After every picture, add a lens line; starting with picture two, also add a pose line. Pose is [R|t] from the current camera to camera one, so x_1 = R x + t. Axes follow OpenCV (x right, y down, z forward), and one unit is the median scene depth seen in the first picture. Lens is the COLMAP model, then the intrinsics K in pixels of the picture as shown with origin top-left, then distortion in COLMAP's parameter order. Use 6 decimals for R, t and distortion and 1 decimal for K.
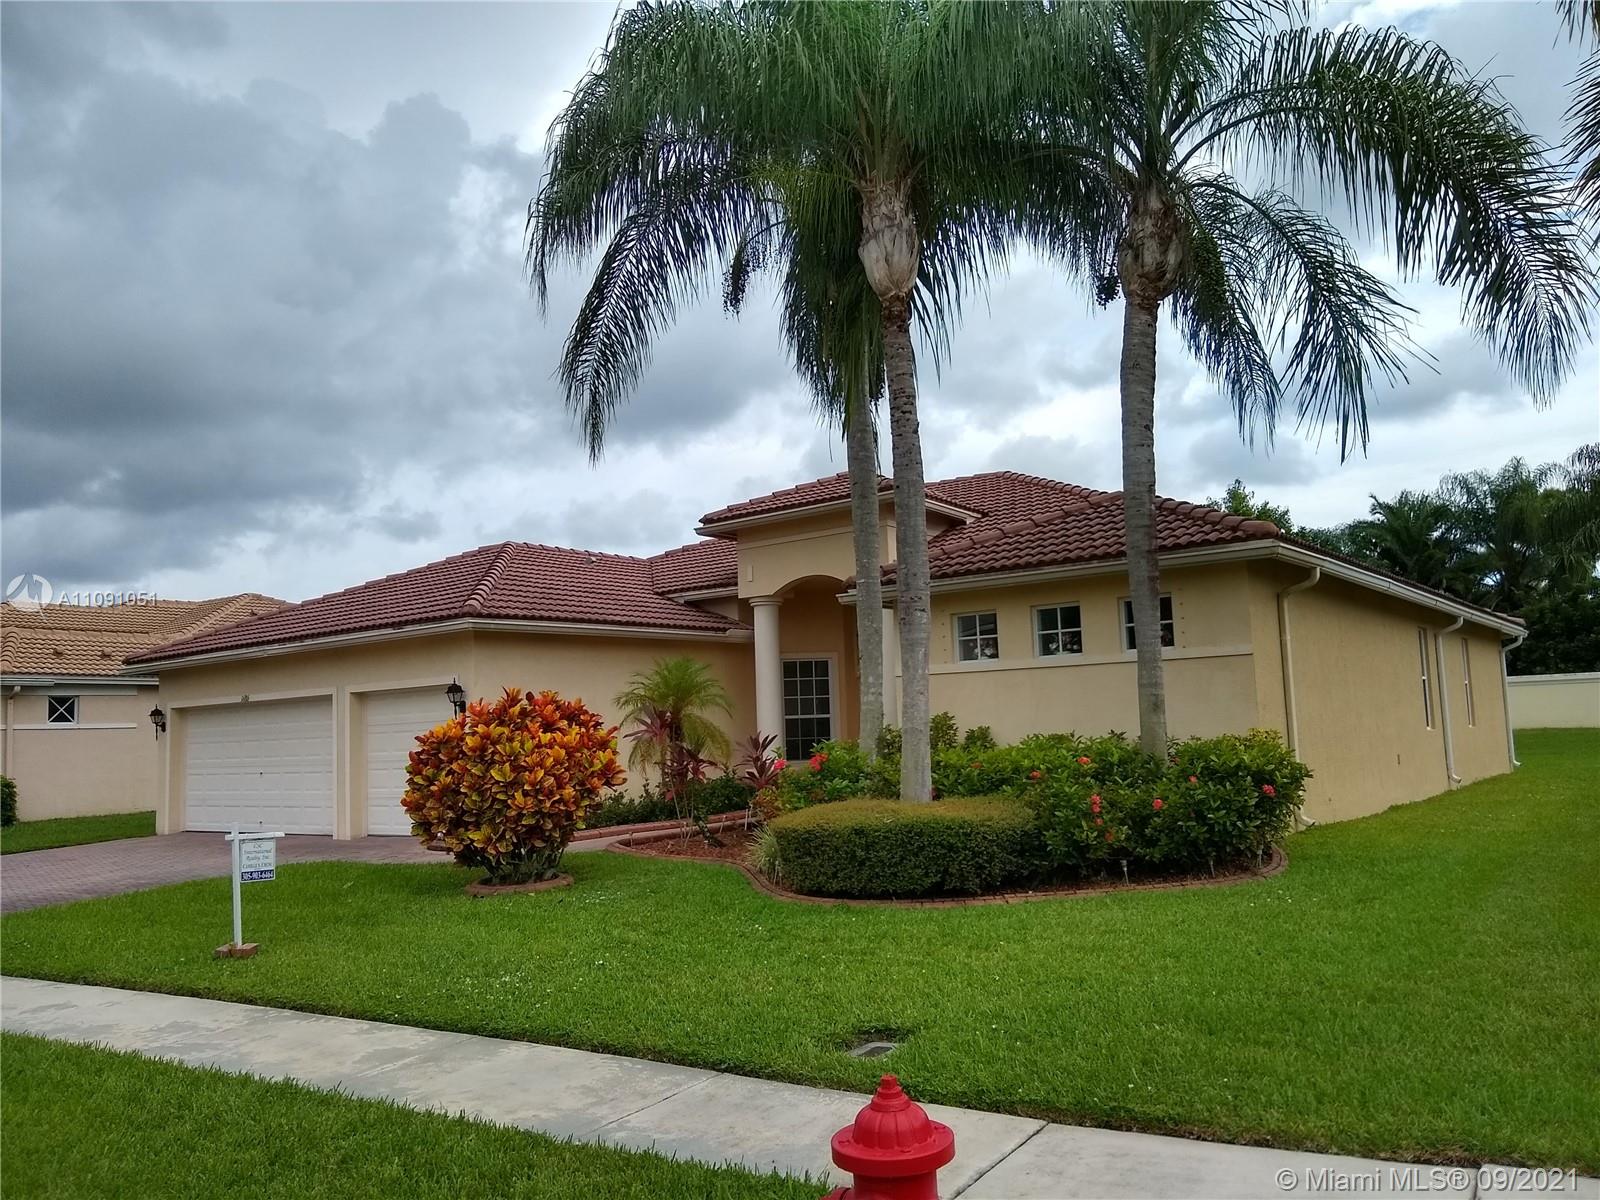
lens RADIAL K [[1212.3, 0, 800.0], [0, 1212.3, 600.0], [0, 0, 1]] dist [0.000071, -0.001045]
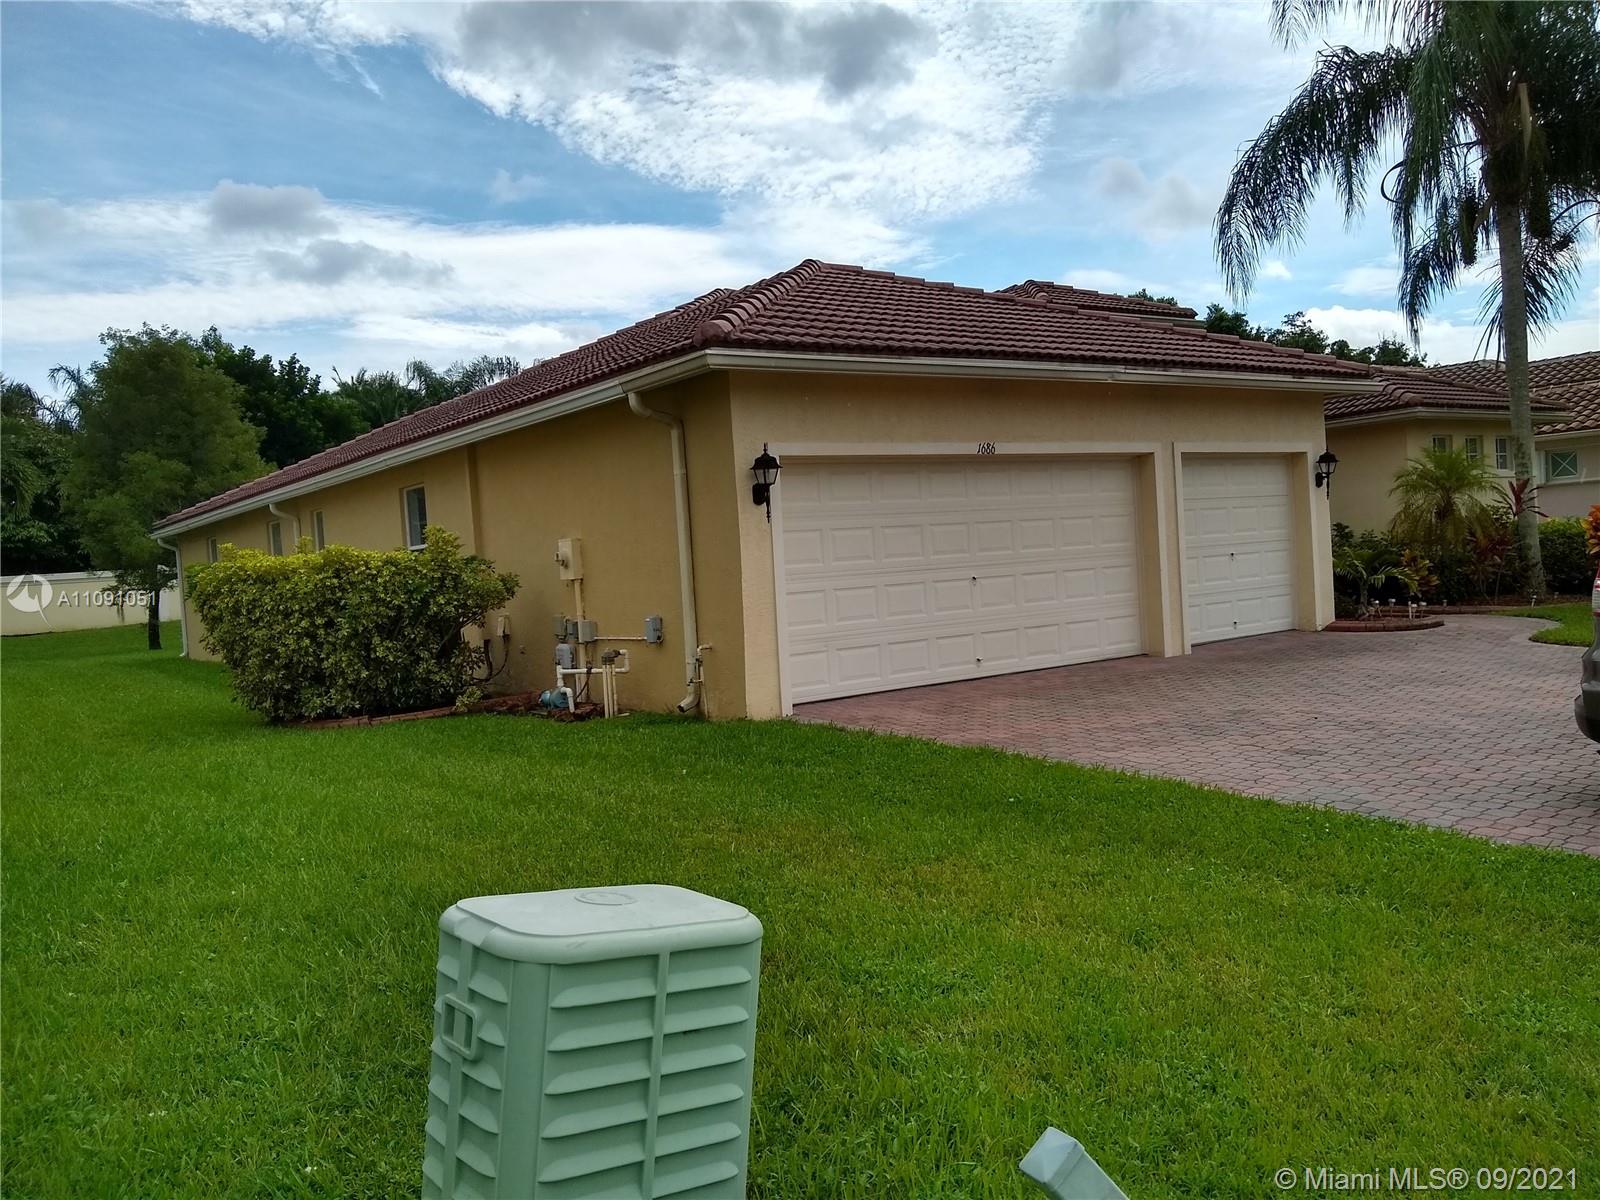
lens RADIAL K [[1212.3, 0, 800.0], [0, 1212.3, 600.0], [0, 0, 1]] dist [0.000071, -0.001045]
pose [[0.317852, -0.016267, 0.948001, -1.155670], [-0.051644, 0.998071, 0.034441, 0.154472], [-0.946733, -0.059906, 0.316398, 1.005221]]
